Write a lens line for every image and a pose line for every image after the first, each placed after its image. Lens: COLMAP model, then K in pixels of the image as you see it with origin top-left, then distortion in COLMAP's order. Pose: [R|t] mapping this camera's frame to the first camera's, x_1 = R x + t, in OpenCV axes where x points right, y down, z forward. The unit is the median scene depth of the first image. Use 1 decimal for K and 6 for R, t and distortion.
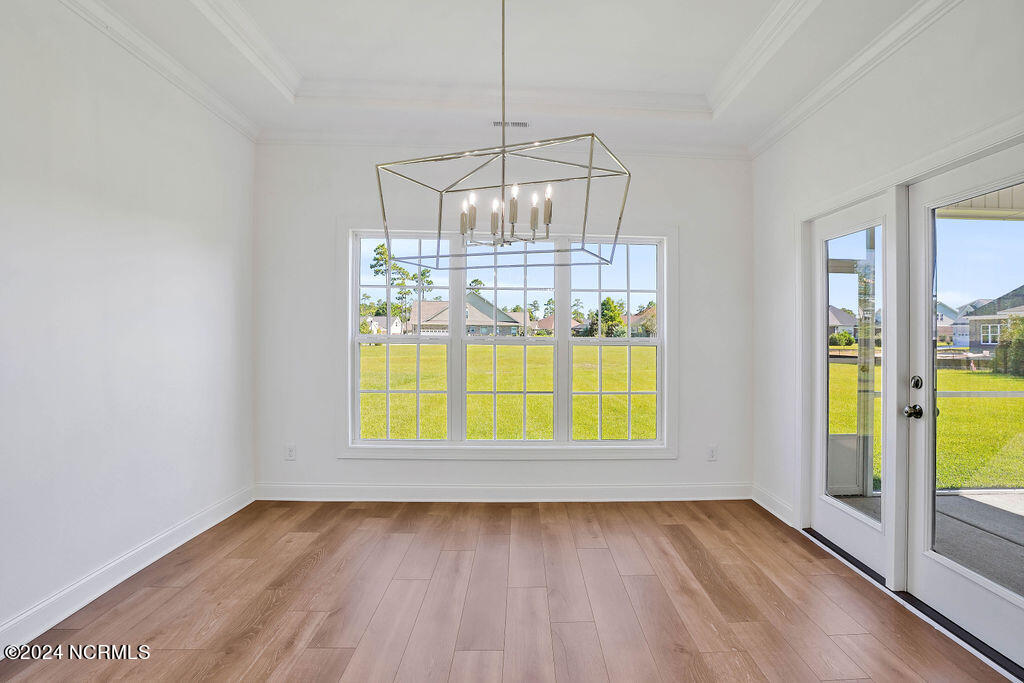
lens RADIAL K [[502.0, 0, 517.4], [0, 502.0, 322.2], [0, 0, 1]] dist [-0.003793, 0.017607]
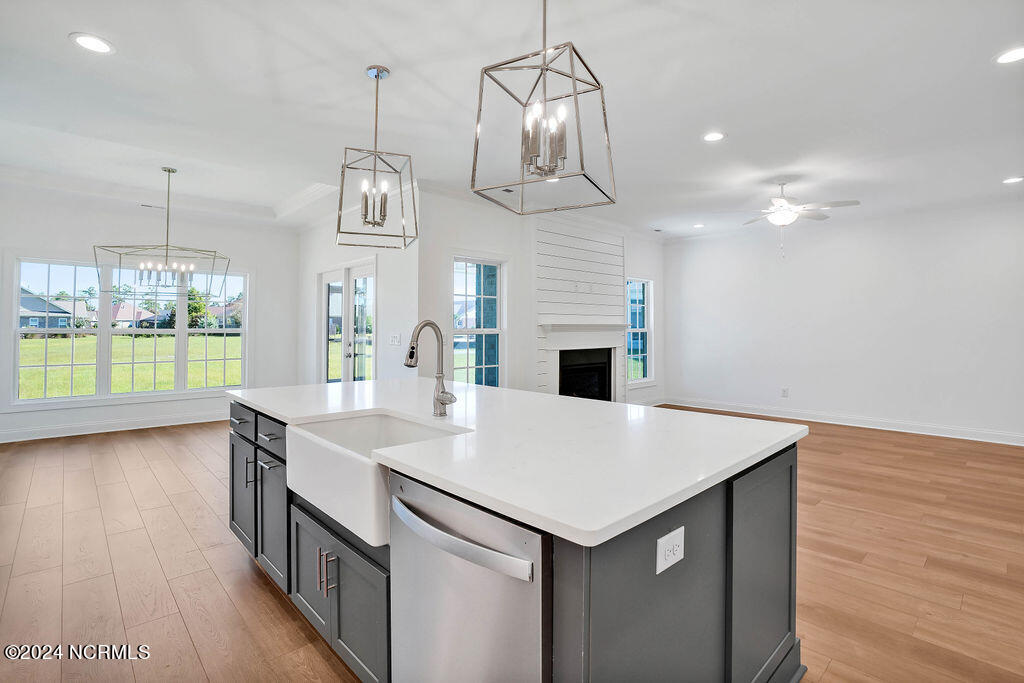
lens RADIAL K [[502.0, 0, 517.4], [0, 502.0, 322.2], [0, 0, 1]] dist [-0.003793, 0.017607]
pose [[0.722556, -0.002657, 0.691308, -0.040892], [-0.010476, 0.999836, 0.014793, -0.004465], [-0.691234, -0.017931, 0.722409, -0.155173]]
